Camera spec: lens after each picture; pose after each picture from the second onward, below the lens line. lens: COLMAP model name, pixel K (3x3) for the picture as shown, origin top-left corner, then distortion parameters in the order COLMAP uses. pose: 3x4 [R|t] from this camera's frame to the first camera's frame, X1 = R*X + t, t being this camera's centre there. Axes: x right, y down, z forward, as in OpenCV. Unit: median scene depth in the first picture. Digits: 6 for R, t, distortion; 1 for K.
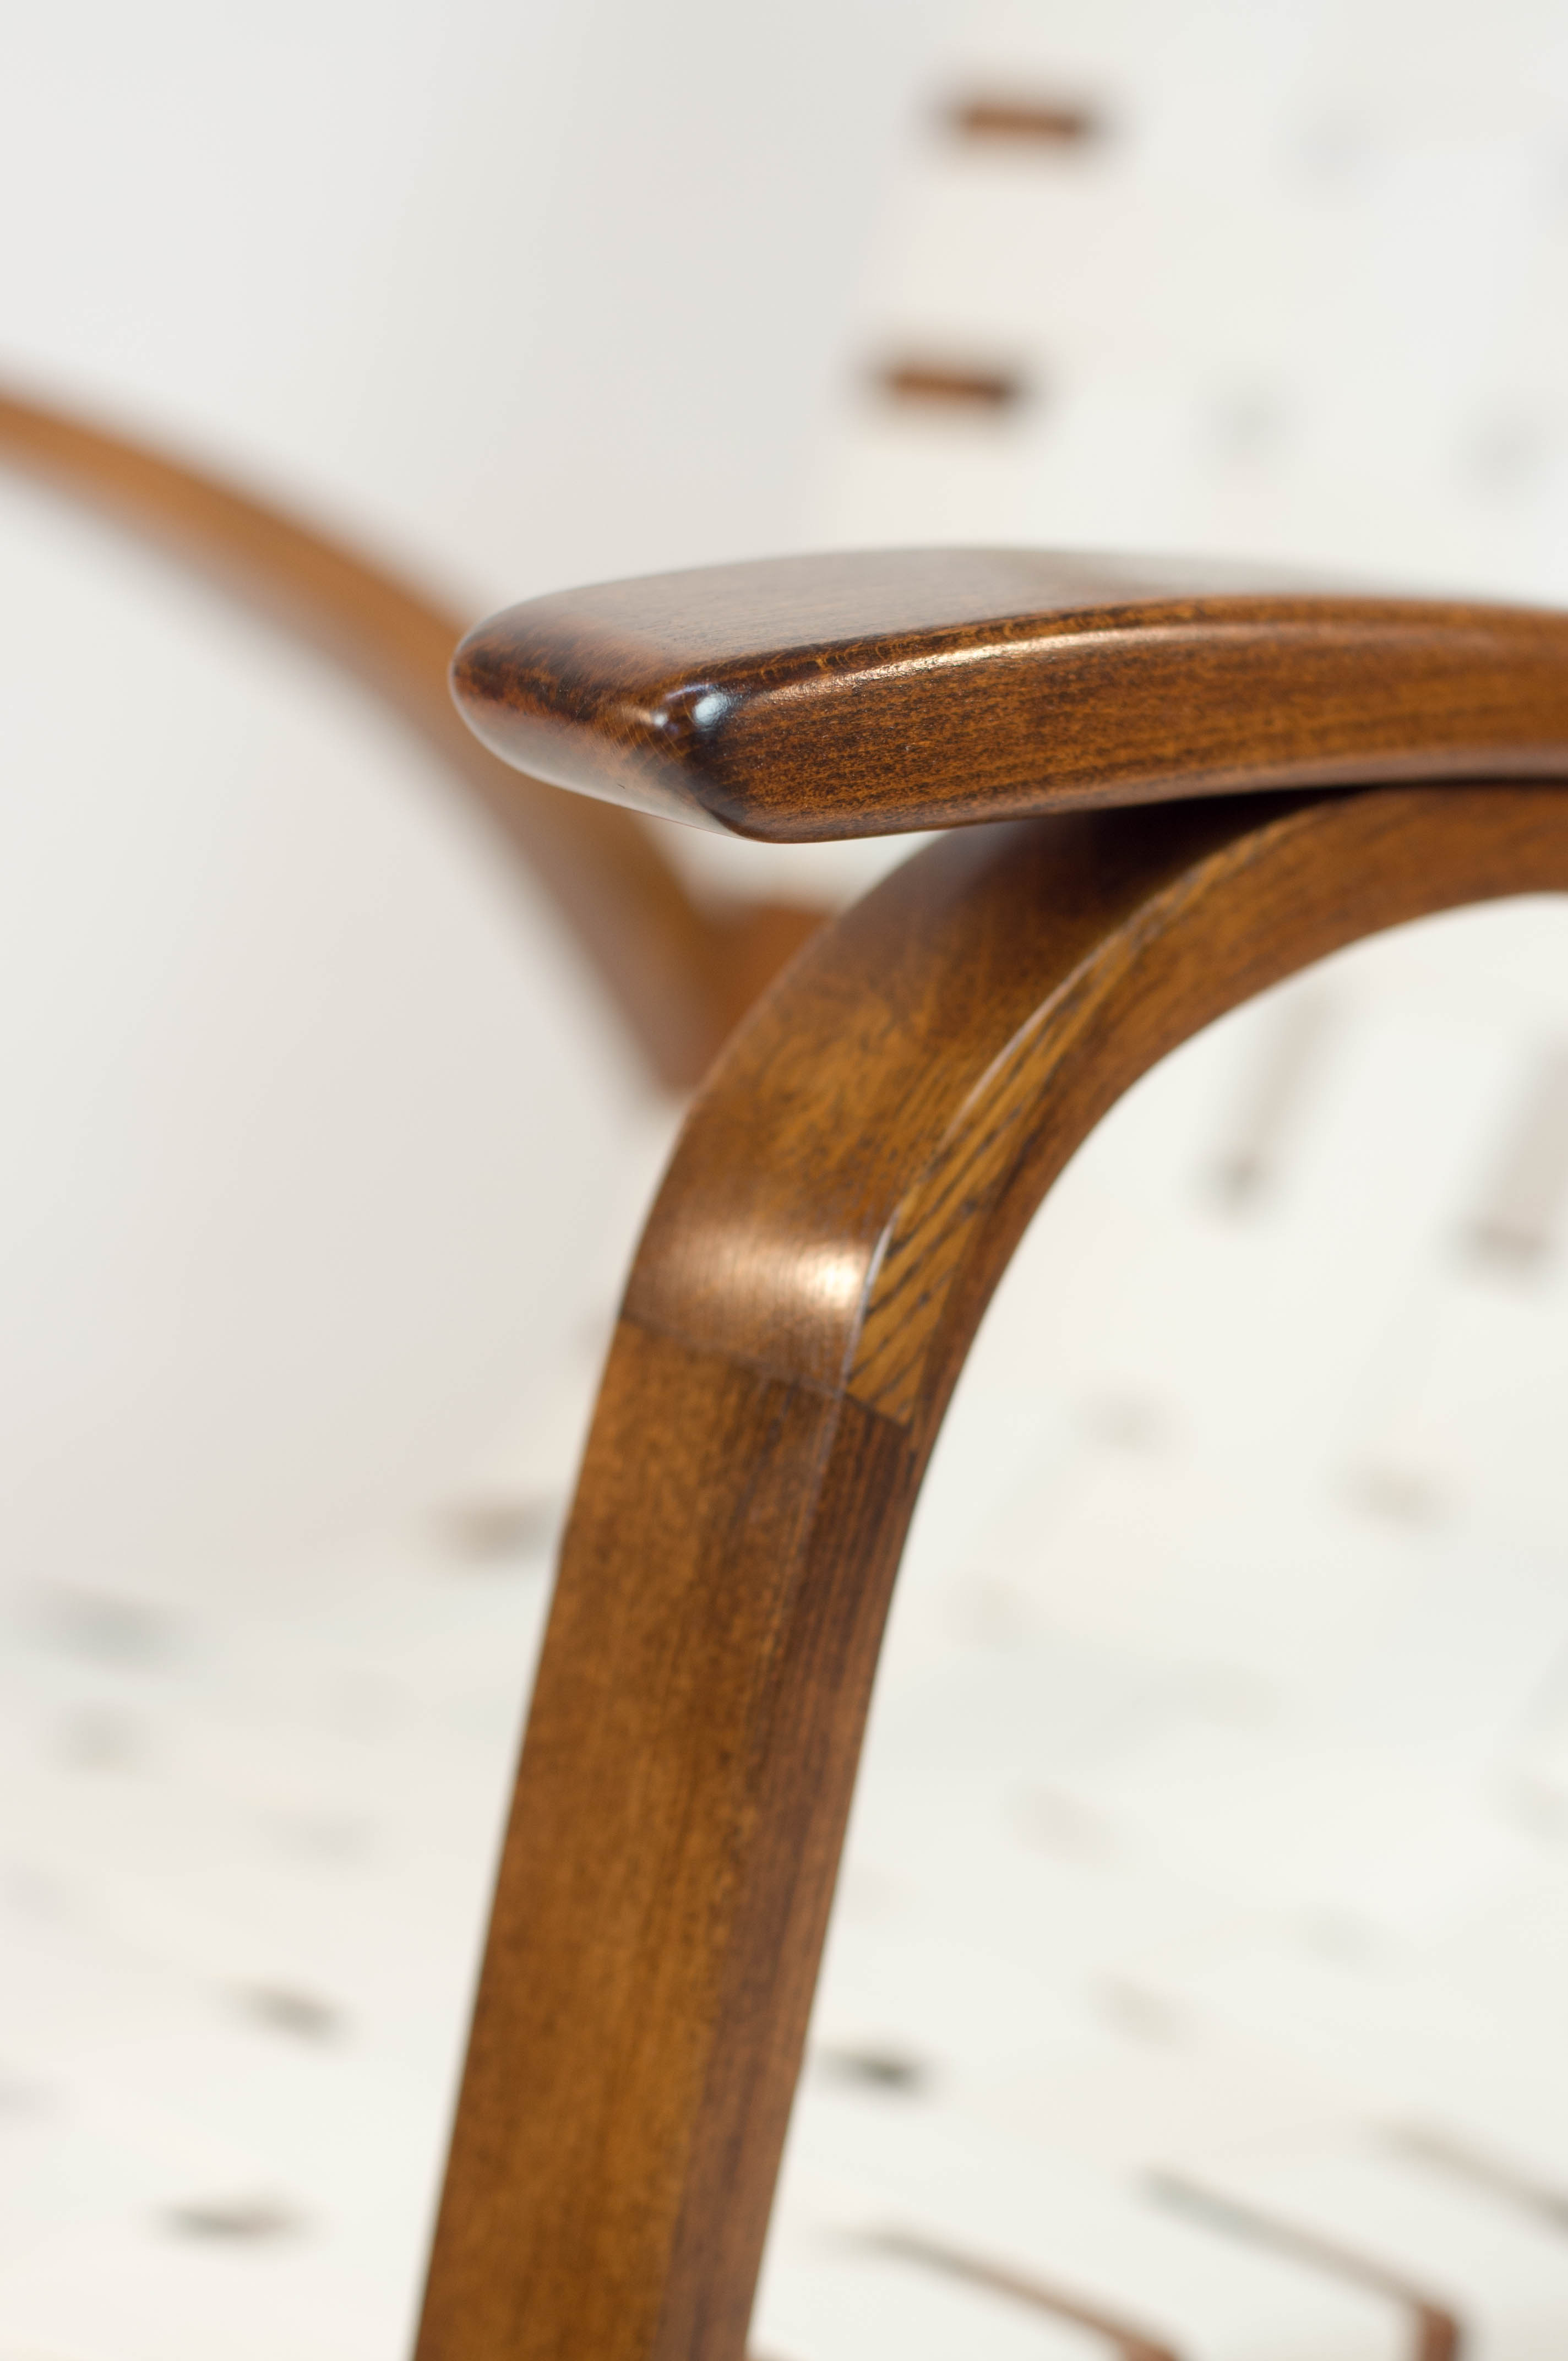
lens RADIAL K [[5351.7, 0, 784.9], [0, 5351.7, 1180.4], [0, 0, 1]] dist [-0.177011, 0.000000]
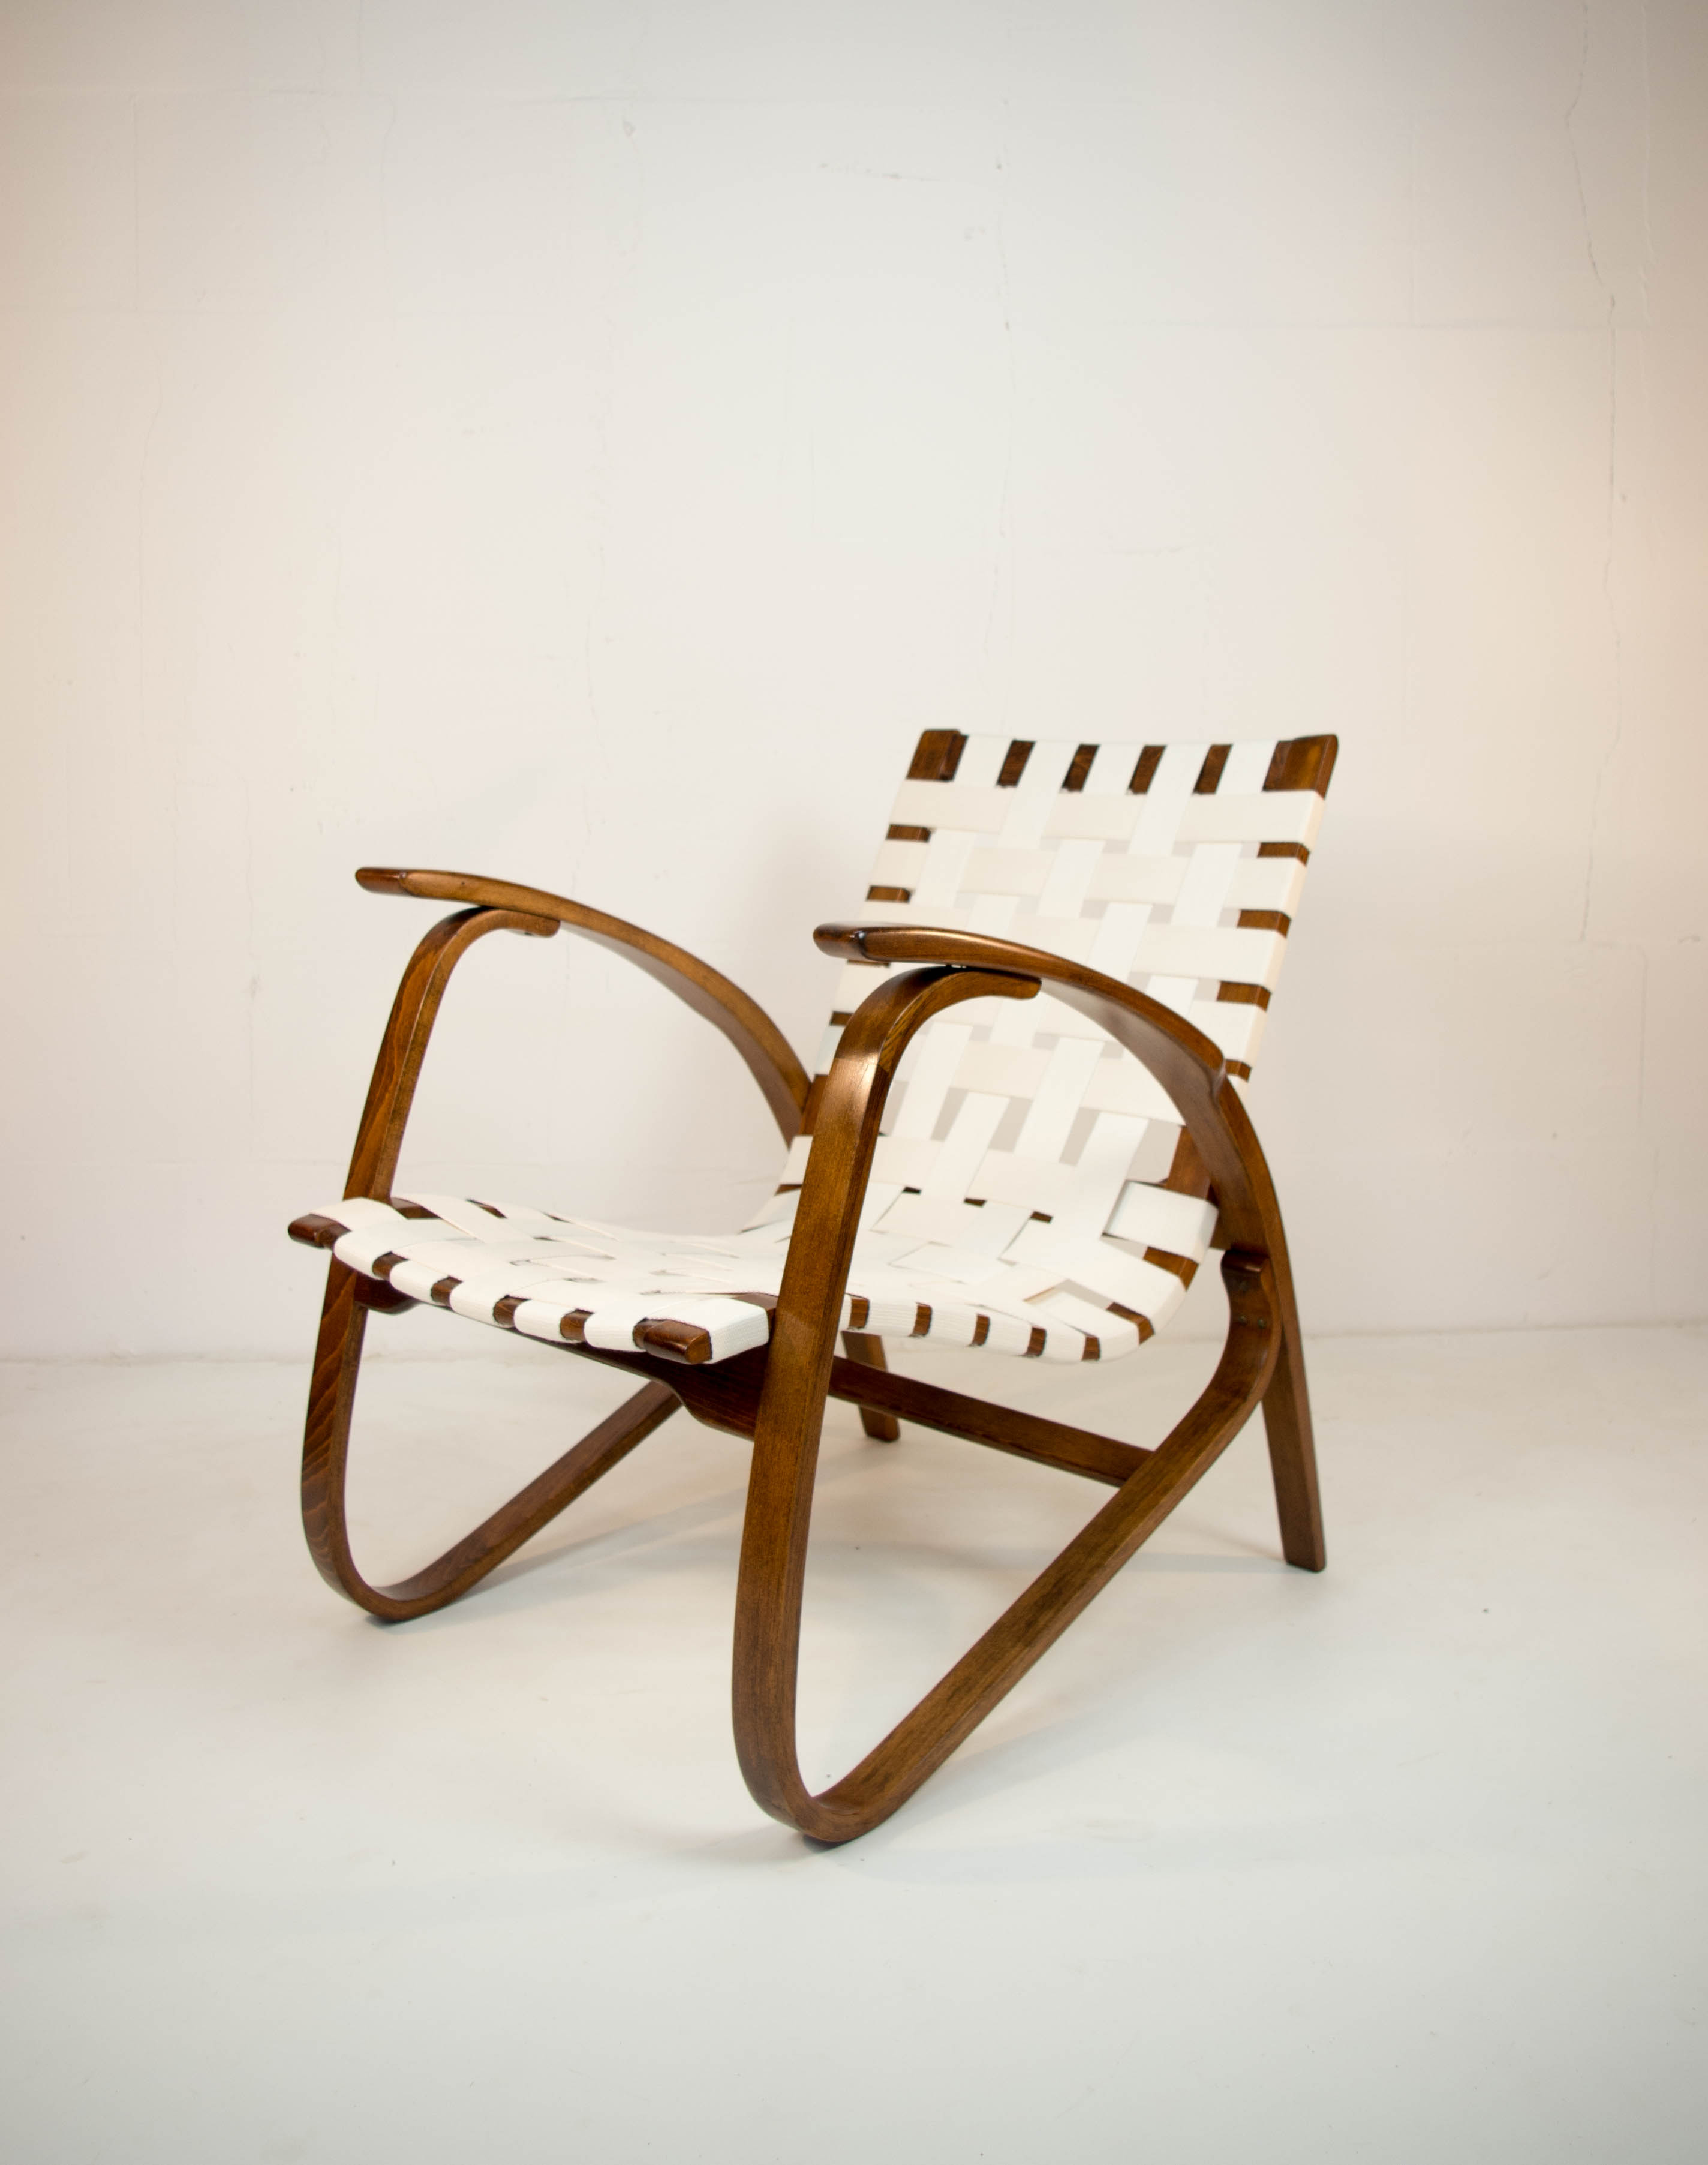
lens RADIAL K [[1922.8, 0, 847.7], [0, 1922.8, 1032.8], [0, 0, 1]] dist [-0.068714, -0.013981]
pose [[0.998489, 0.032702, 0.044163, -0.108028], [-0.025523, 0.987692, -0.154312, 0.312146], [-0.048666, 0.152952, 0.987035, -0.970654]]
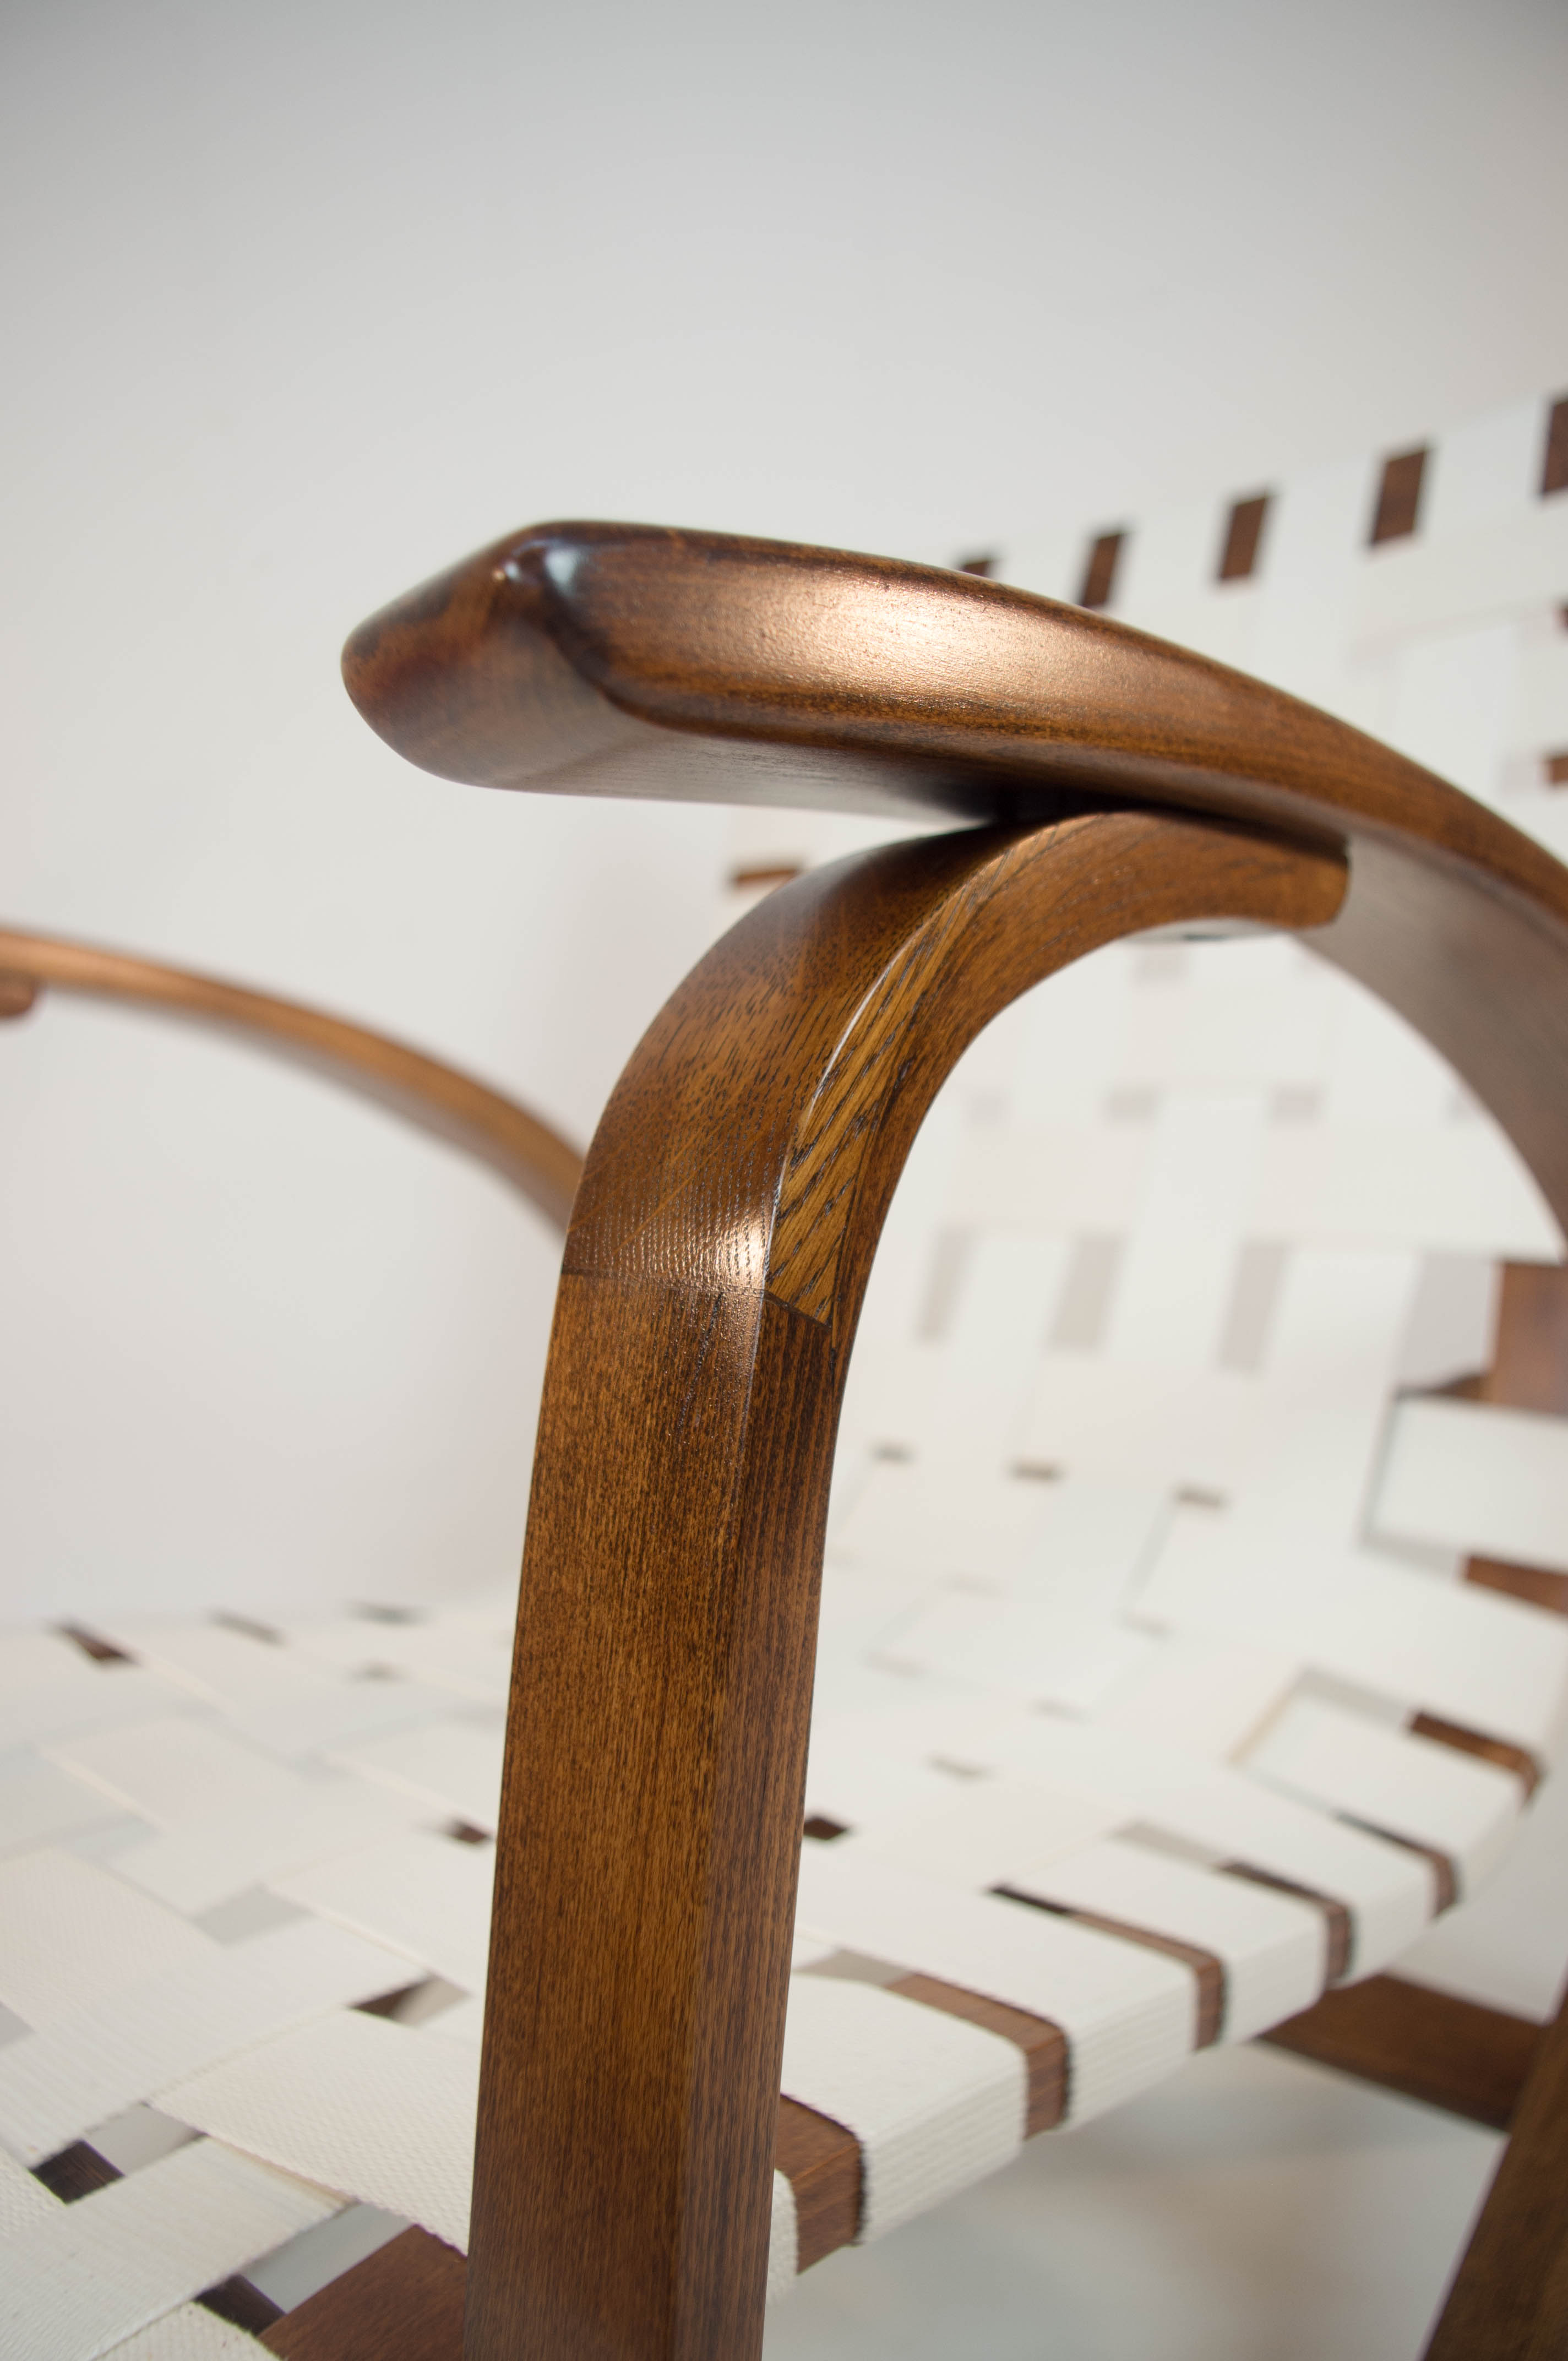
lens RADIAL K [[1840.0, 0, 764.6], [0, 1840.0, 1184.3], [0, 0, 1]] dist [-0.082240, -0.002492]
pose [[0.993862, -0.101827, 0.043239, -0.003099], [0.106710, 0.985498, -0.131933, 0.065577], [-0.029178, 0.135738, 0.990315, 0.617394]]
